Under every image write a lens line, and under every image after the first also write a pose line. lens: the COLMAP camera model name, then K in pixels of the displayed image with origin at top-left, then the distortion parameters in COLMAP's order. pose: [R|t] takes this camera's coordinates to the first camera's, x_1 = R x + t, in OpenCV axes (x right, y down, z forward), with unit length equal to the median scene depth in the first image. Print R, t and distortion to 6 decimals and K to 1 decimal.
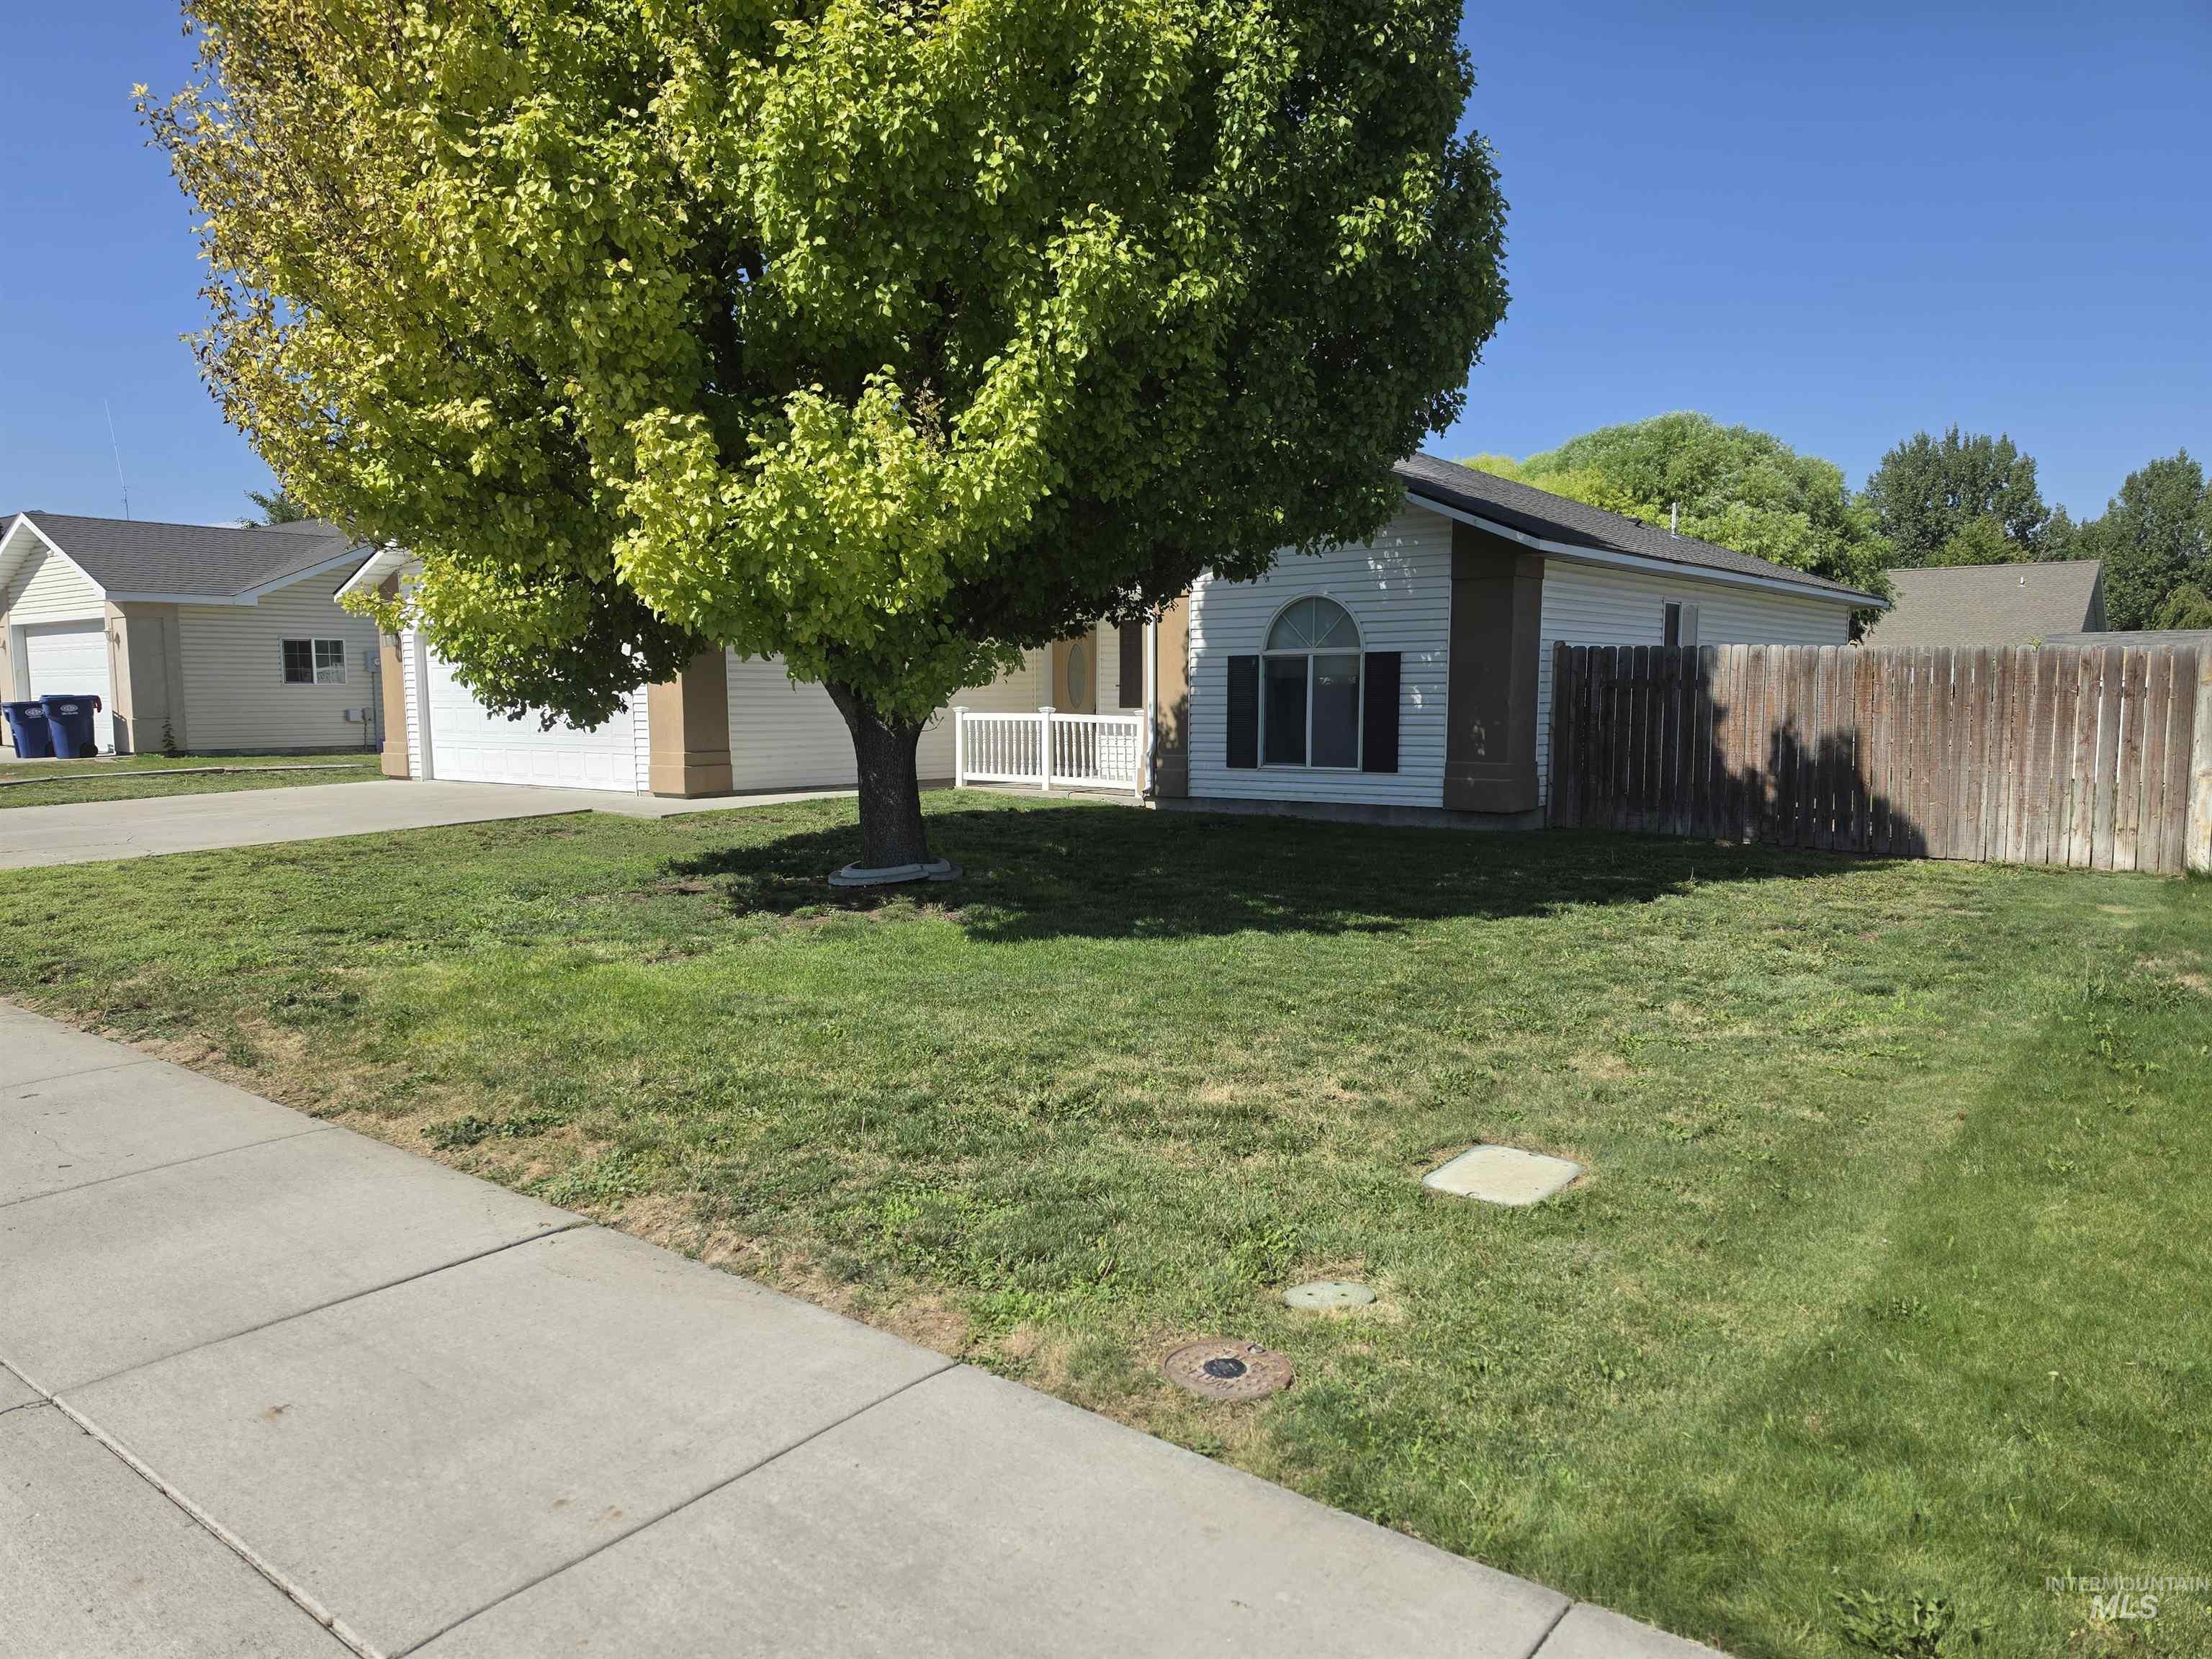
lens RADIAL K [[1534.2, 0, 1097.8], [0, 1534.2, 899.5], [0, 0, 1]] dist [0.047569, -0.073380]
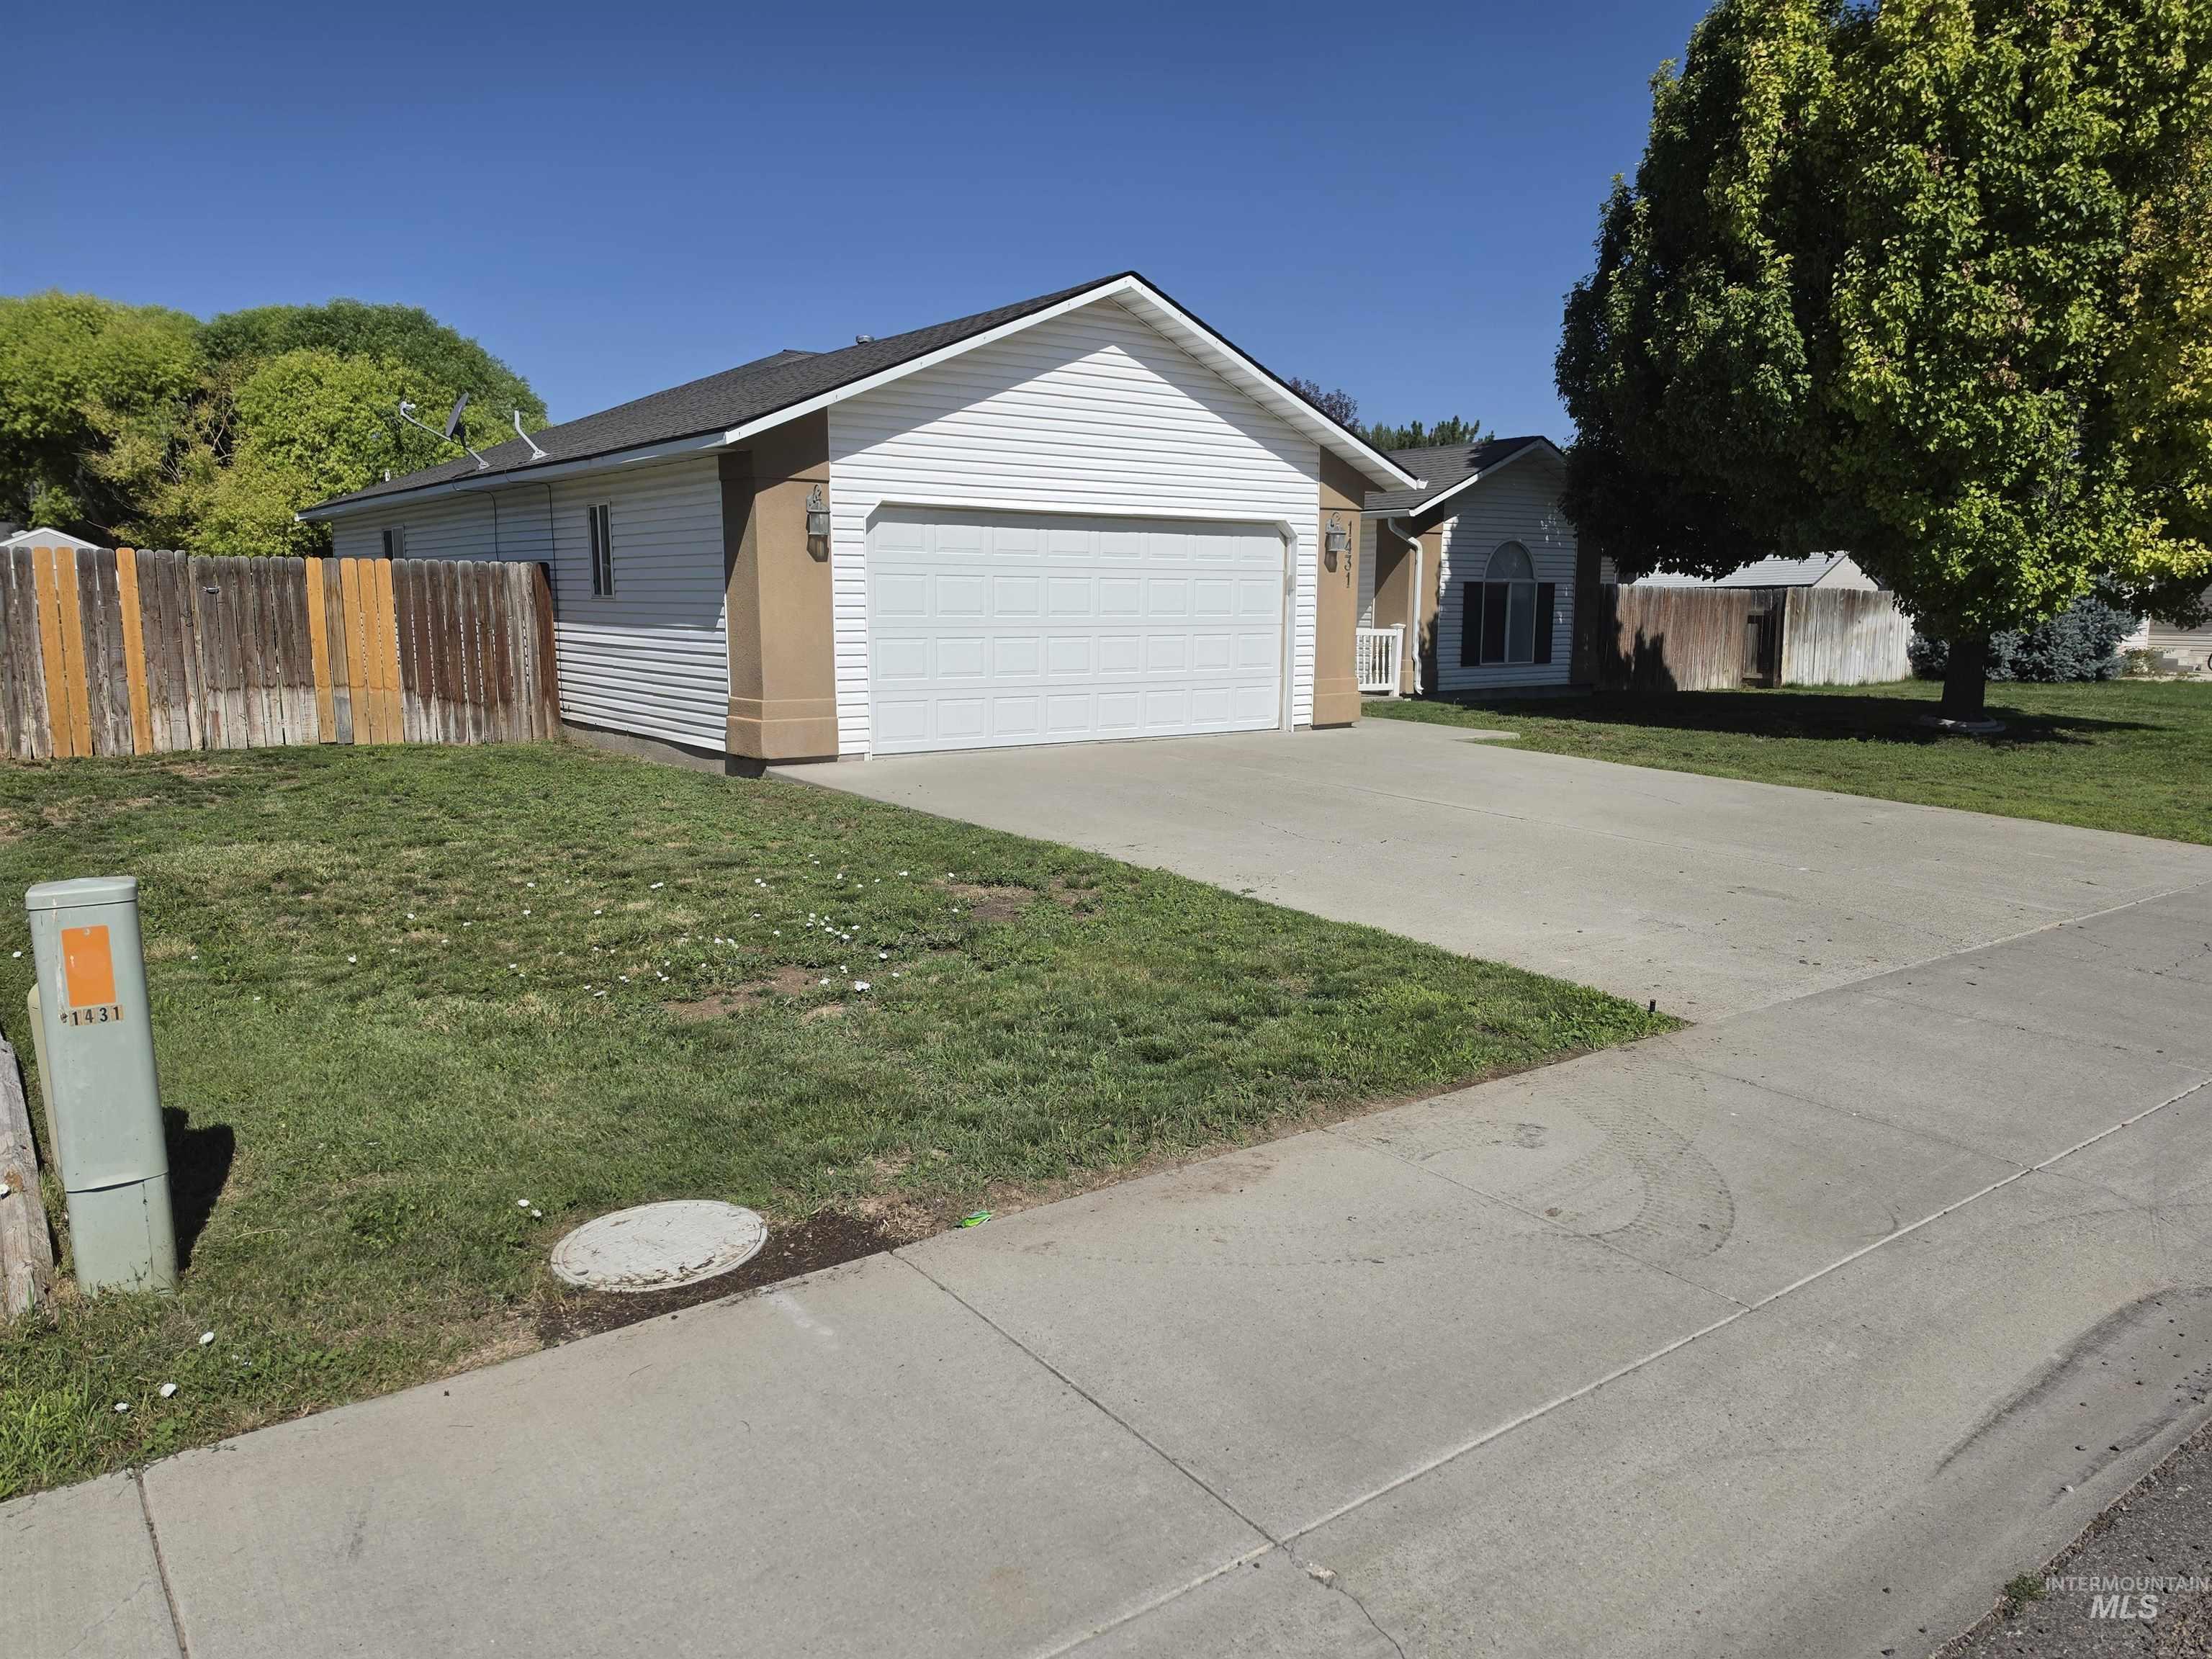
lens RADIAL K [[1534.2, 0, 1097.8], [0, 1534.2, 899.5], [0, 0, 1]] dist [0.047569, -0.073380]
pose [[0.242464, -0.184549, 0.952446, -1.300957], [0.122304, 0.979723, 0.158700, -0.139283], [-0.962420, 0.078009, 0.260118, 0.977327]]
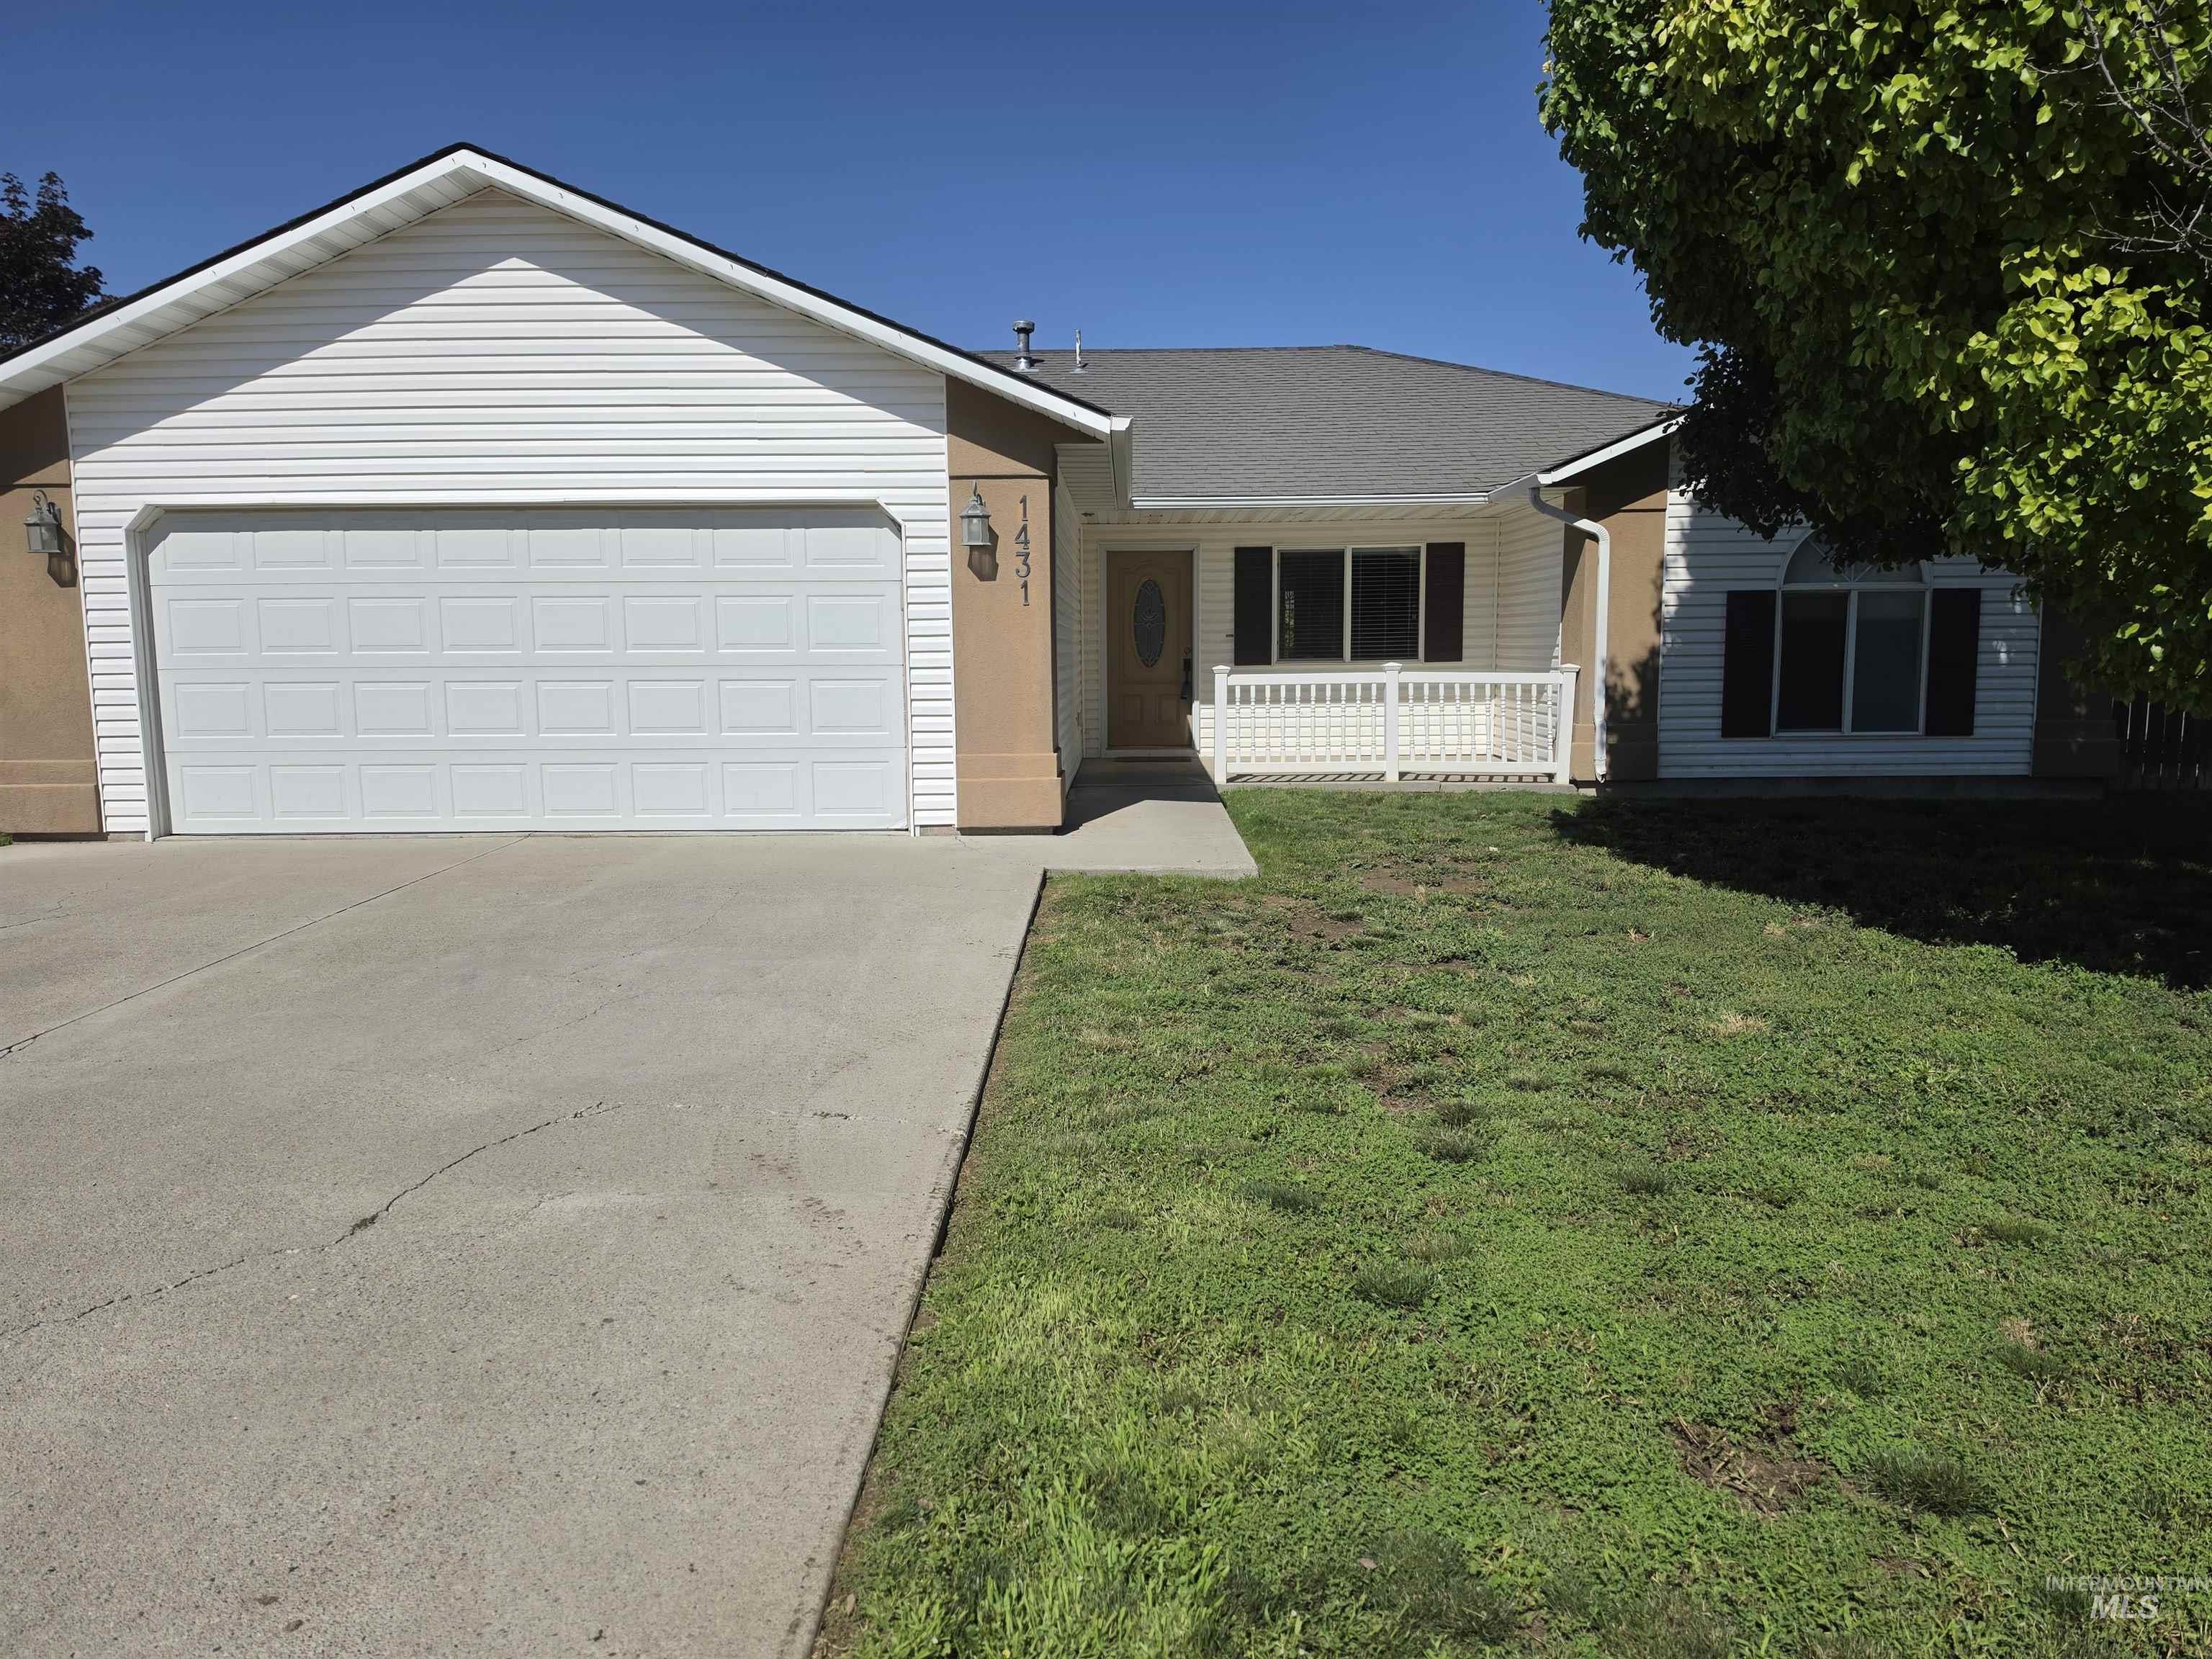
lens RADIAL K [[1534.2, 0, 1097.8], [0, 1534.2, 899.5], [0, 0, 1]] dist [0.047569, -0.073380]
pose [[0.791315, -0.106037, 0.602143, -0.639414], [0.087338, 0.994350, 0.060328, -0.079665], [-0.605138, 0.004852, 0.796105, 0.576983]]
